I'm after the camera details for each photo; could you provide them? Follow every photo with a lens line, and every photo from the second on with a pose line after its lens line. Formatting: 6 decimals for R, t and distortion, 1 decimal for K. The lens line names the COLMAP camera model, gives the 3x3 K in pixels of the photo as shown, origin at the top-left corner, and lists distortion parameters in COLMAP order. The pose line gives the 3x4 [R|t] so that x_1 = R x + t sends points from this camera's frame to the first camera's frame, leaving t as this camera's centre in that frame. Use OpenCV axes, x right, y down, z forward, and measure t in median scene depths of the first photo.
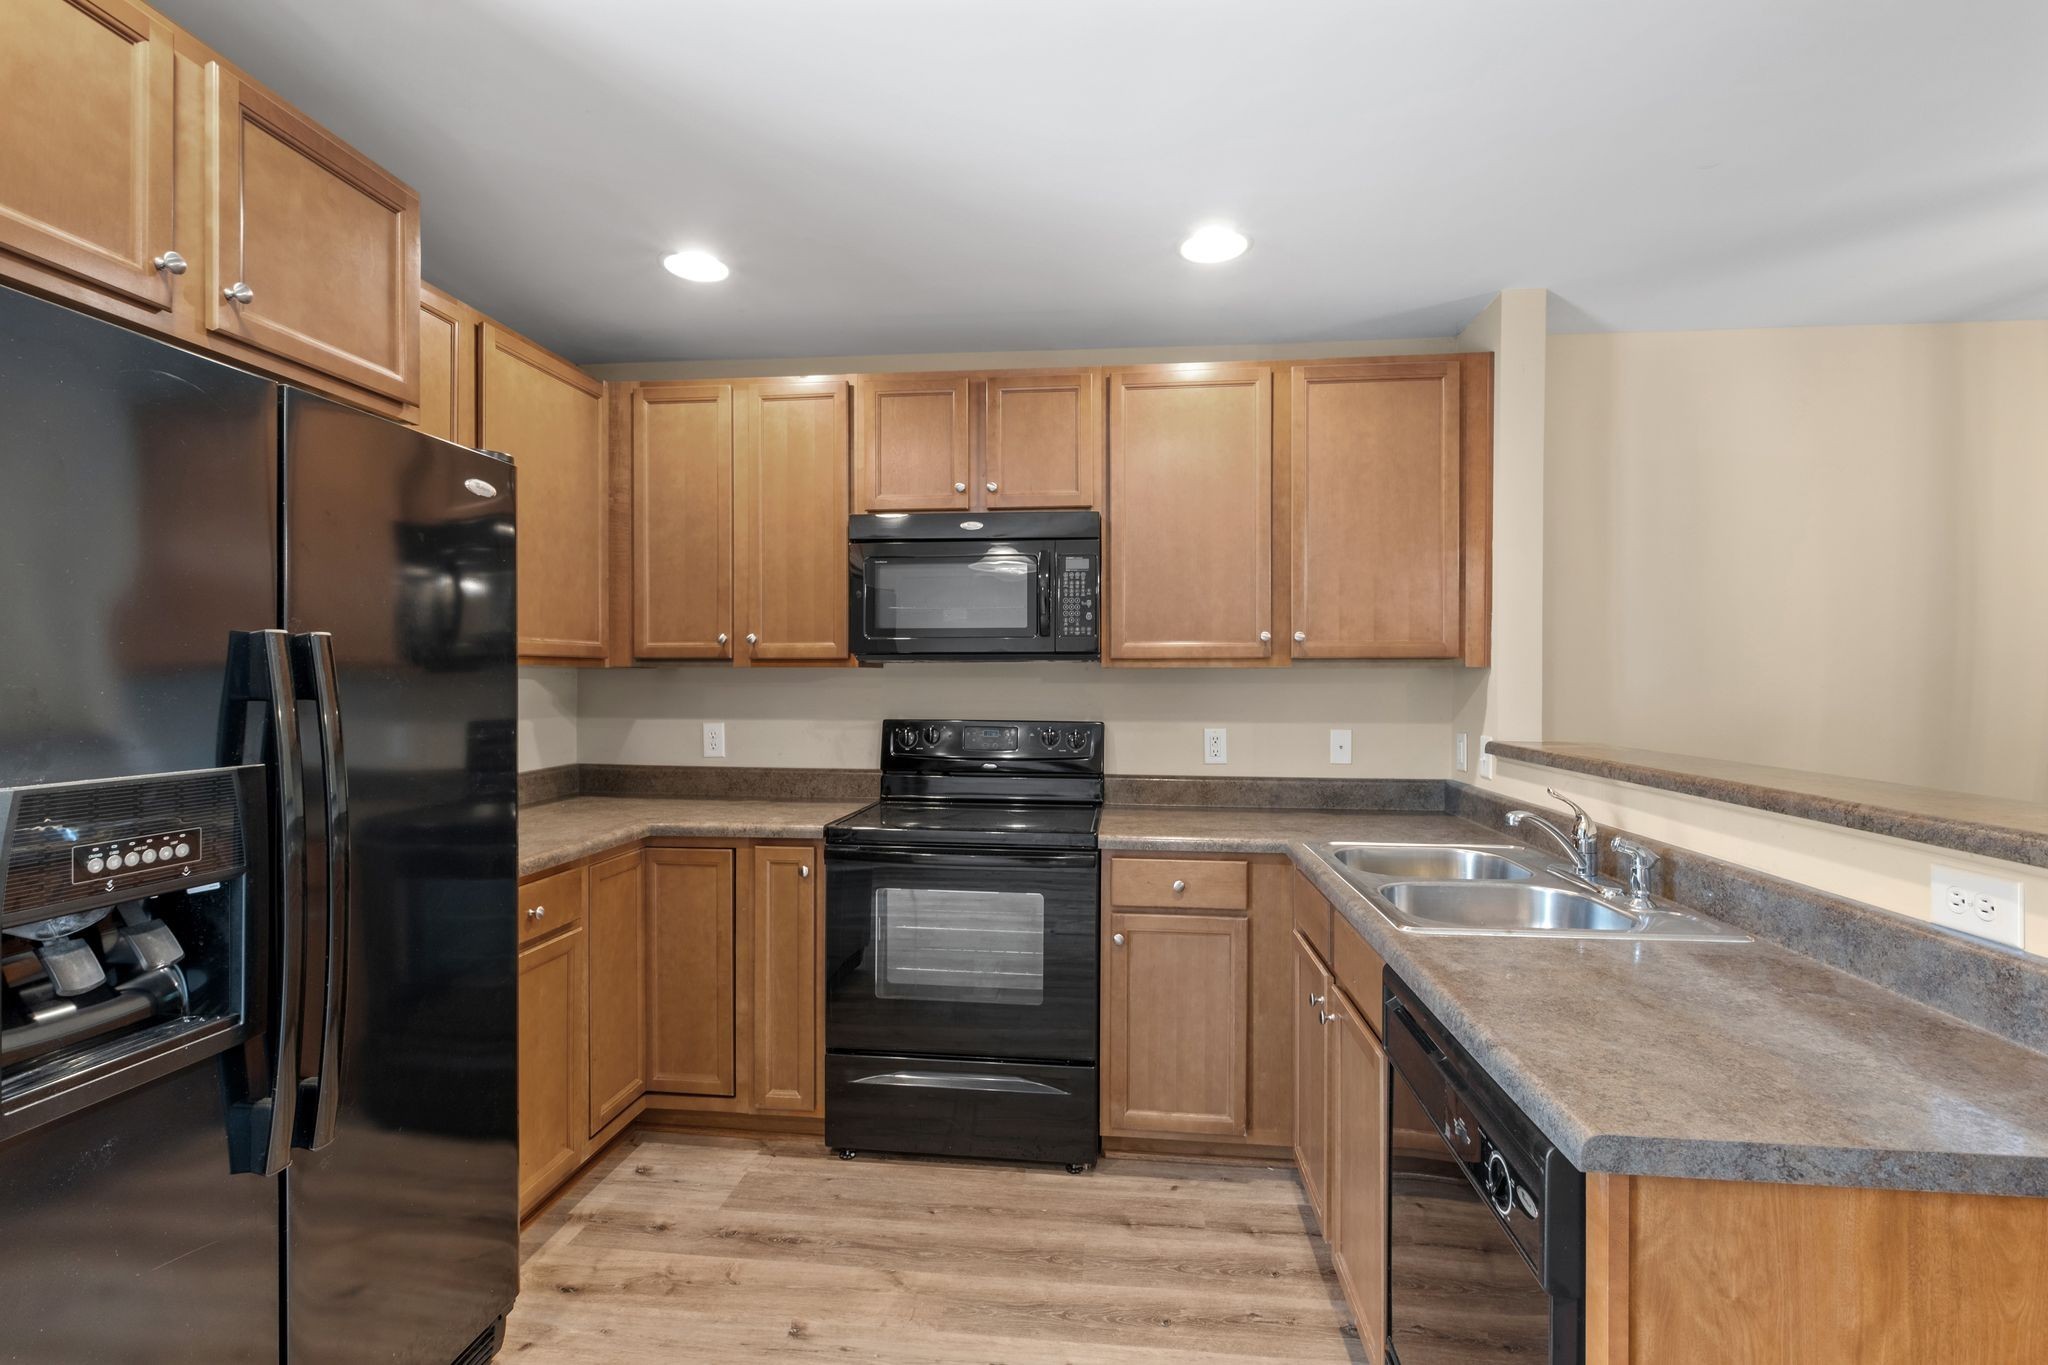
lens RADIAL K [[890.7, 0, 1032.1], [0, 890.7, 679.6], [0, 0, 1]] dist [-0.000791, 0.000291]
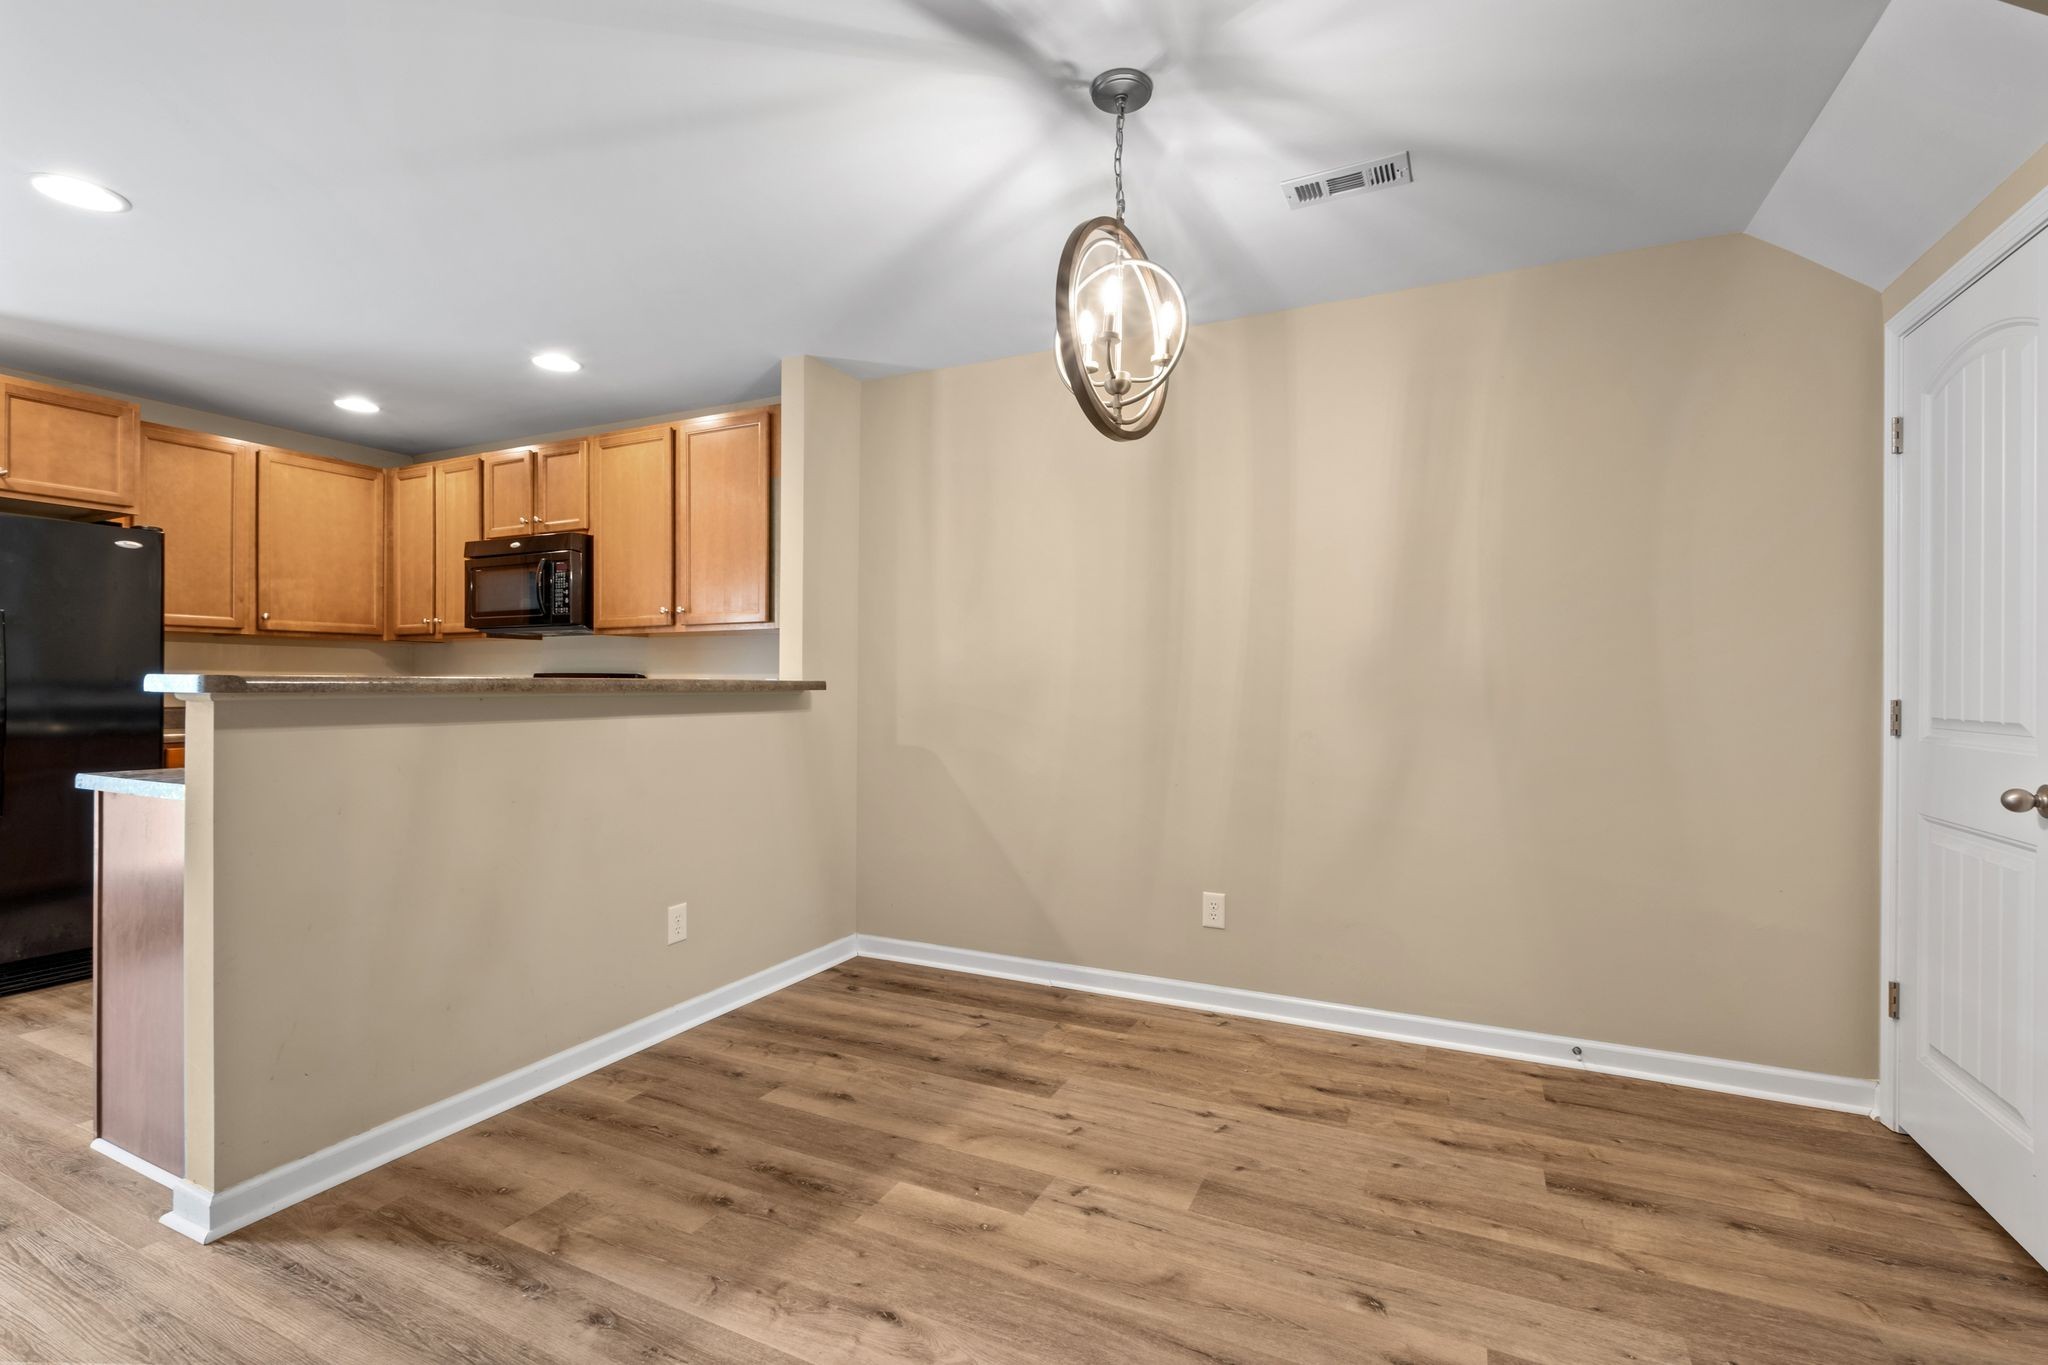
lens RADIAL K [[890.7, 0, 1016.0], [0, 890.7, 685.2], [0, 0, 1]] dist [-0.000791, 0.000291]
pose [[0.945231, 0.001215, -0.326400, 1.208609], [-0.000711, 0.999998, 0.001665, 0.067396], [0.326402, -0.001342, 0.945230, -0.188574]]
